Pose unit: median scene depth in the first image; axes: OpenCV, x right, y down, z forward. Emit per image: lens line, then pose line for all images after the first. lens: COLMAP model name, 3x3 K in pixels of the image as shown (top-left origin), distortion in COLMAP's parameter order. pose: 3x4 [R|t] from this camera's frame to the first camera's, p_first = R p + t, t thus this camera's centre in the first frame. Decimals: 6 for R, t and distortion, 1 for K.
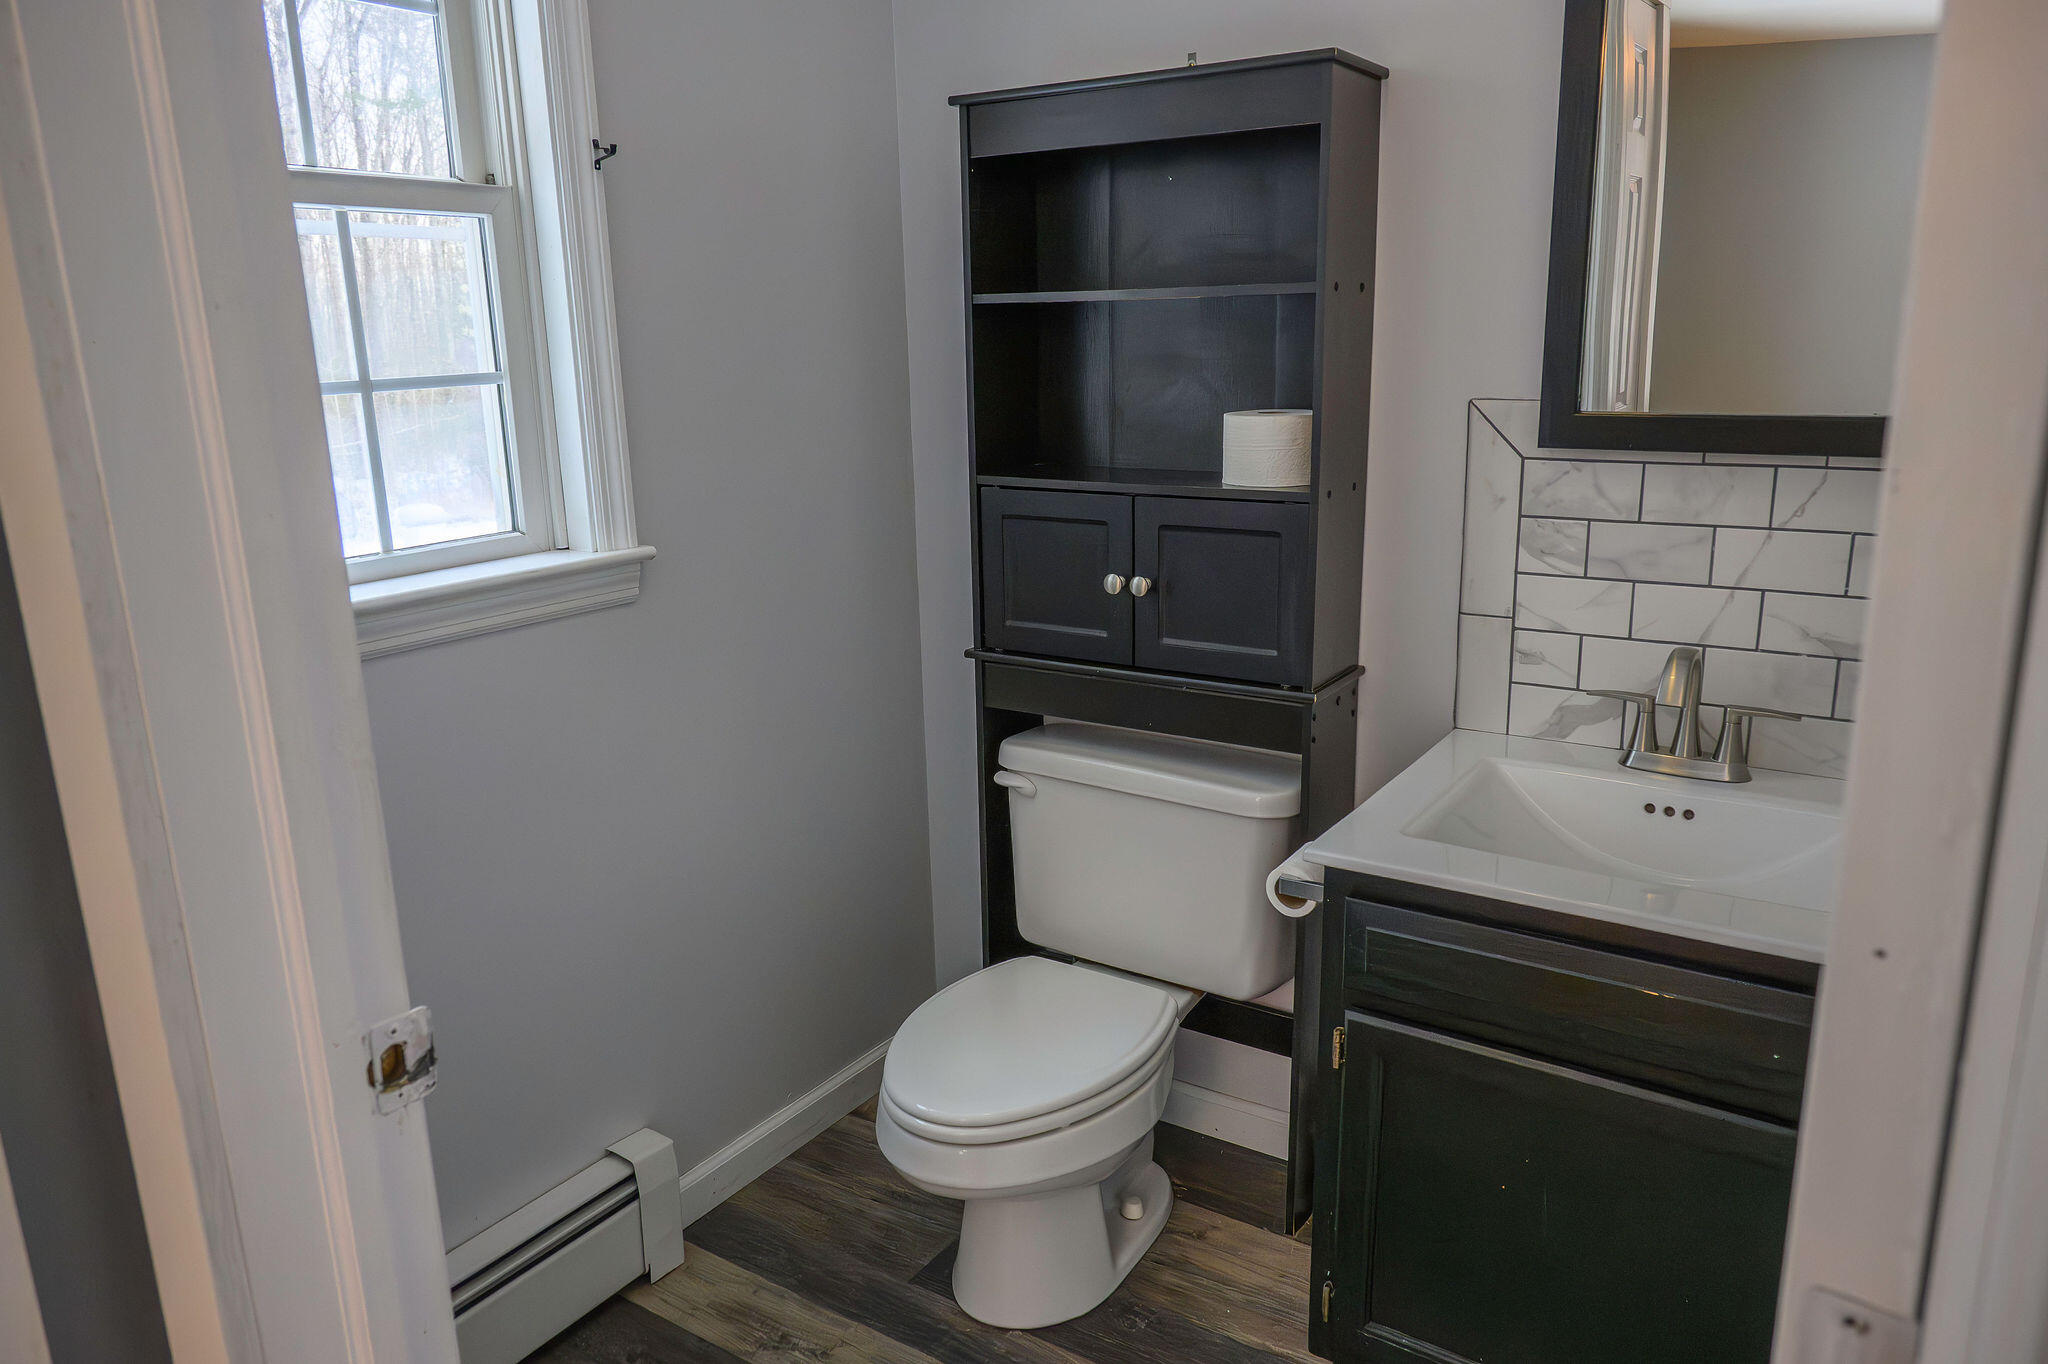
lens RADIAL K [[1396.8, 0, 1022.8], [0, 1396.8, 677.2], [0, 0, 1]] dist [-0.001238, 0.003645]
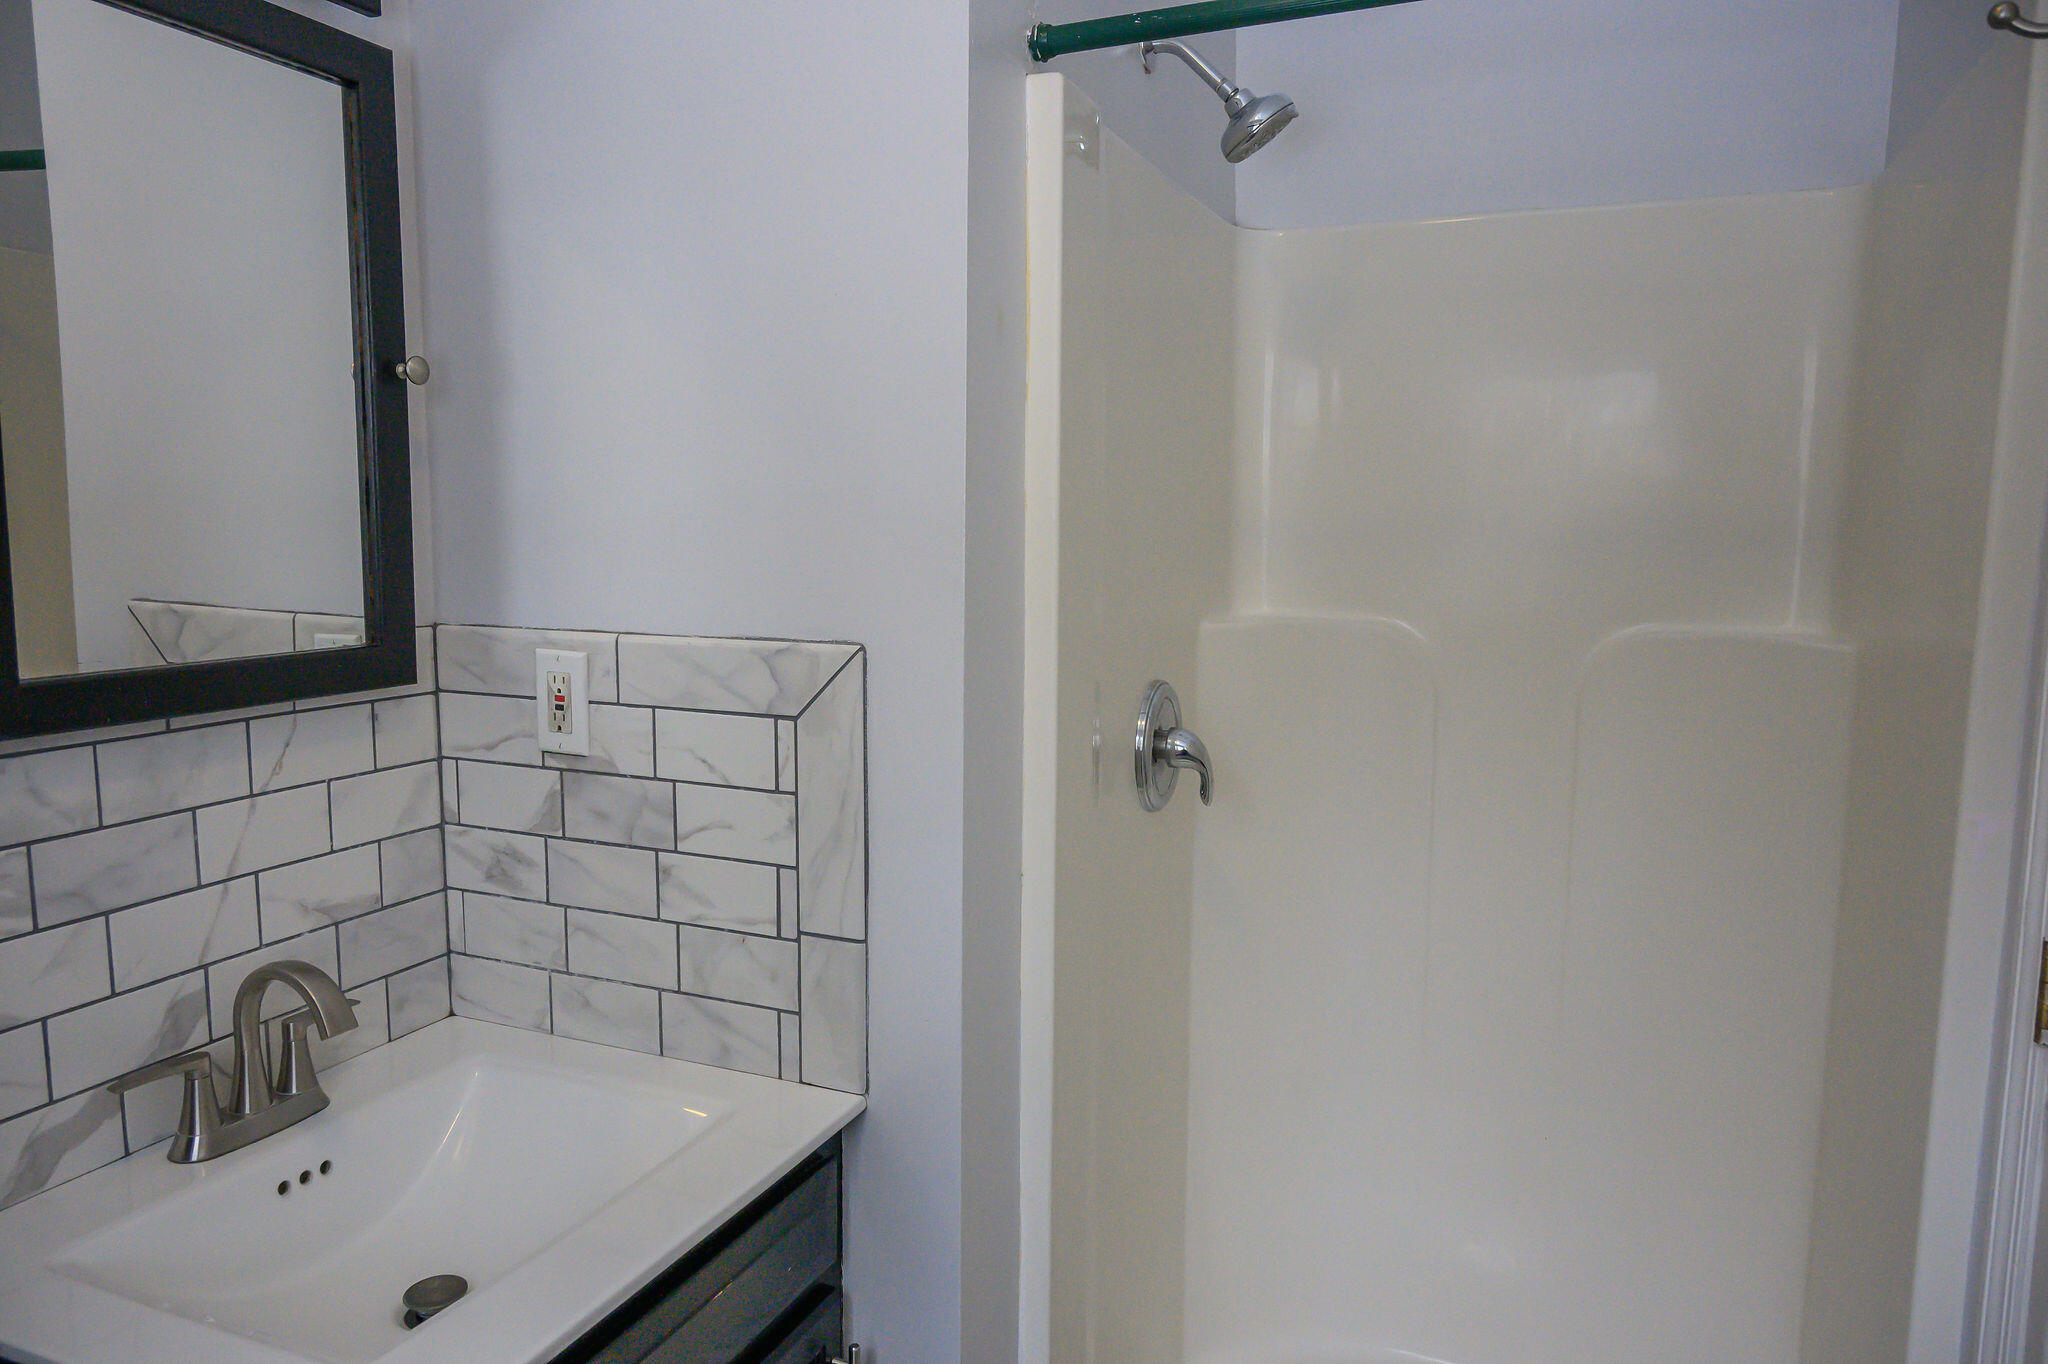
lens RADIAL K [[1396.8, 0, 1023.4], [0, 1396.8, 682.3], [0, 0, 1]] dist [-0.001238, 0.003645]
pose [[-0.188686, -0.097843, 0.977151, -0.319368], [0.238899, 0.960560, 0.142312, -0.174278], [-0.952536, 0.260293, -0.157870, 0.675717]]
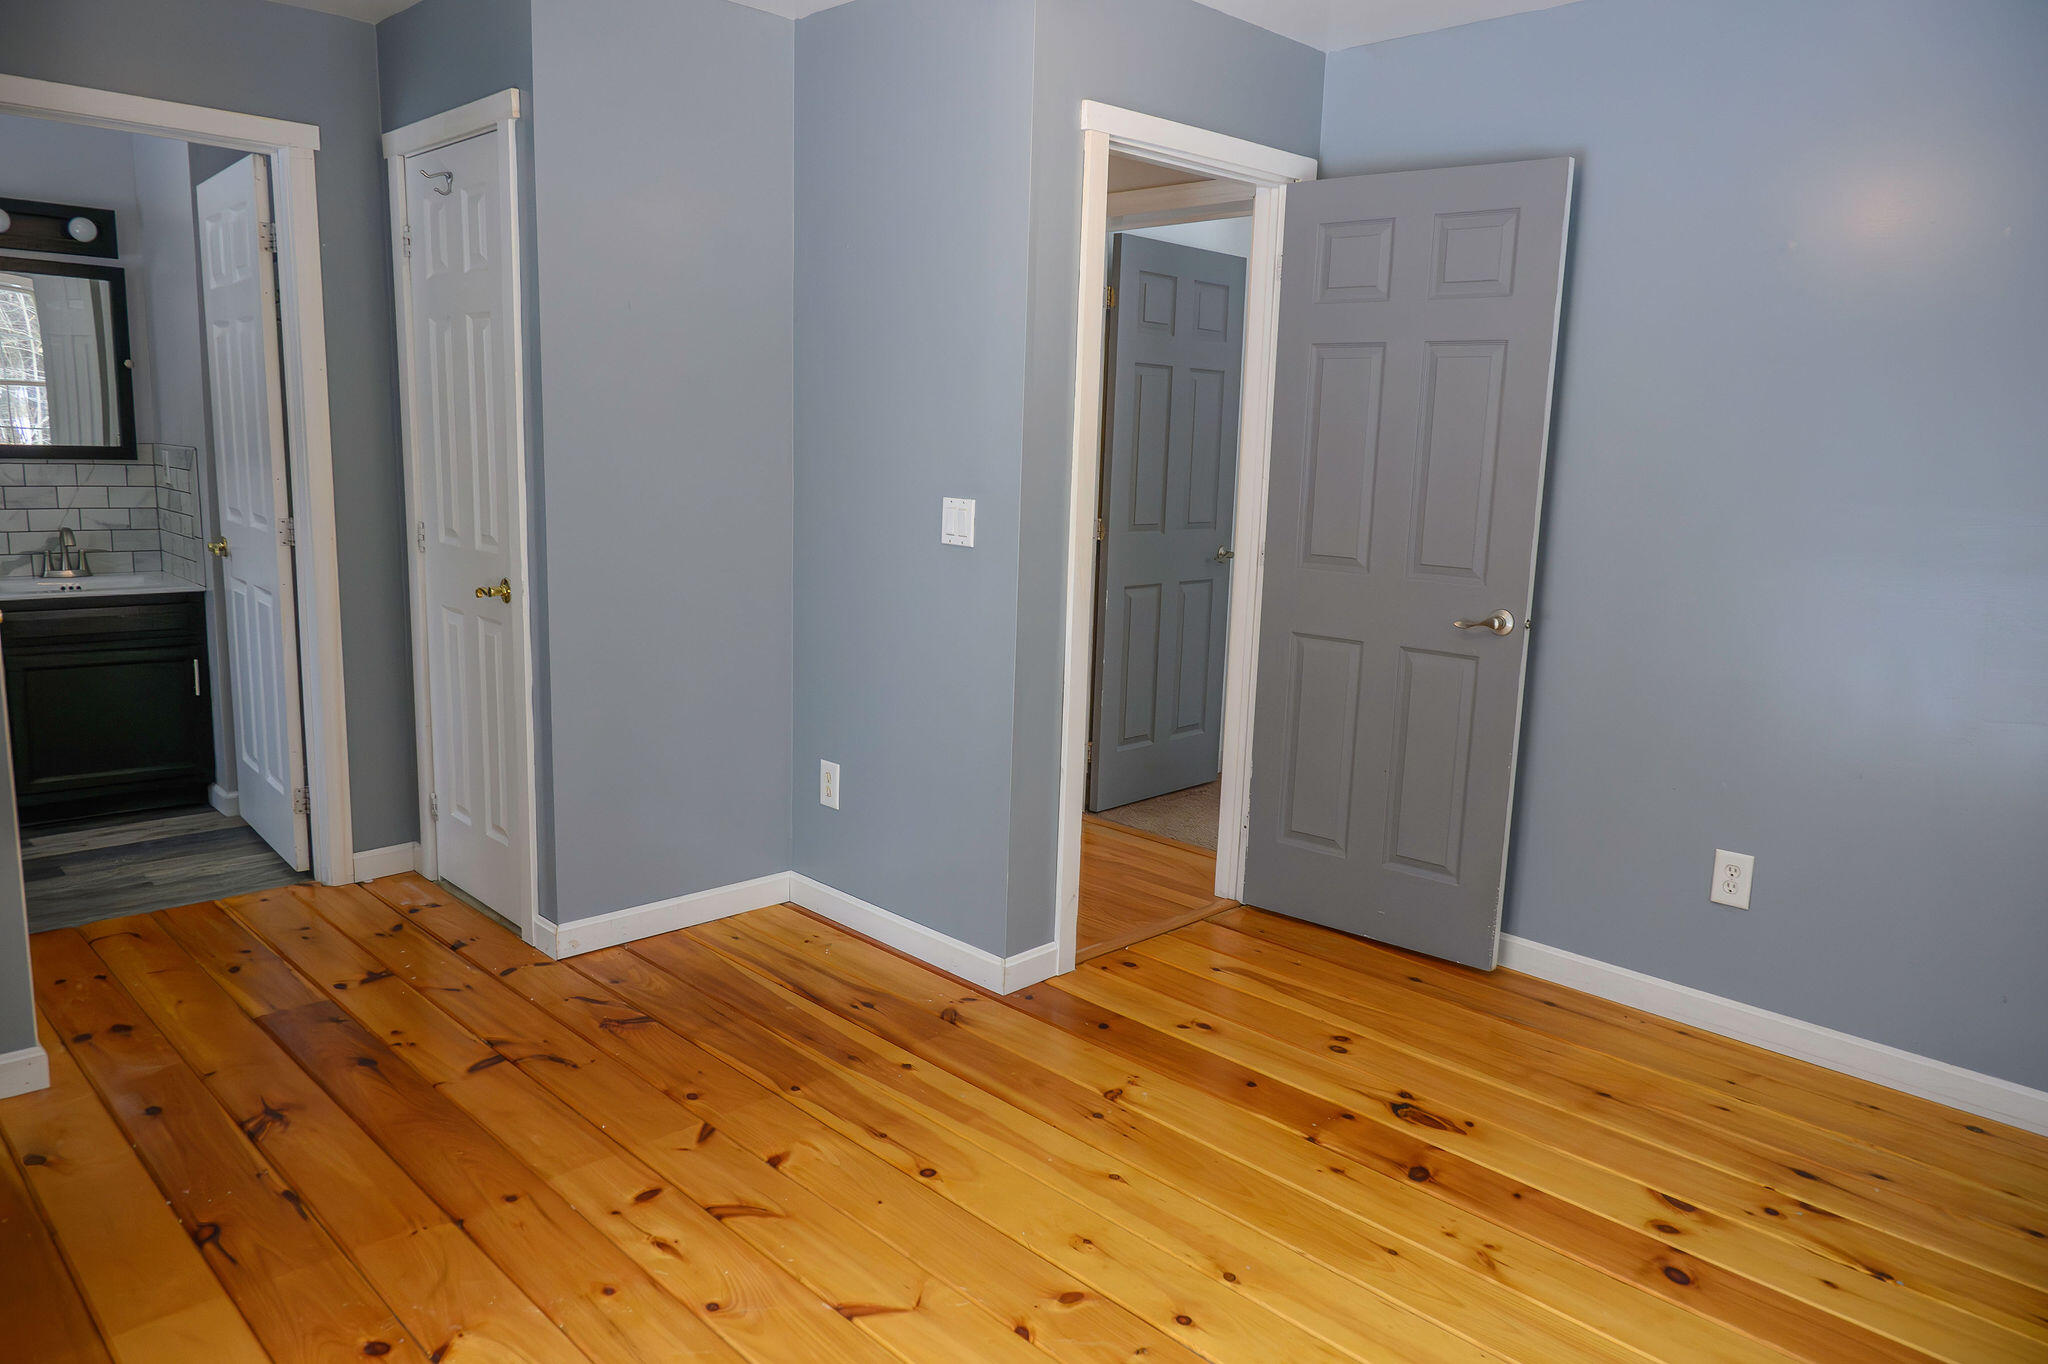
lens RADIAL K [[1396.8, 0, 1021.5], [0, 1396.8, 682.9], [0, 0, 1]] dist [-0.001238, 0.003645]
pose [[0.208427, -0.134161, 0.968792, -1.829029], [0.203504, 0.974816, 0.091213, 0.406876], [-0.956632, 0.178142, 0.230481, -1.386666]]
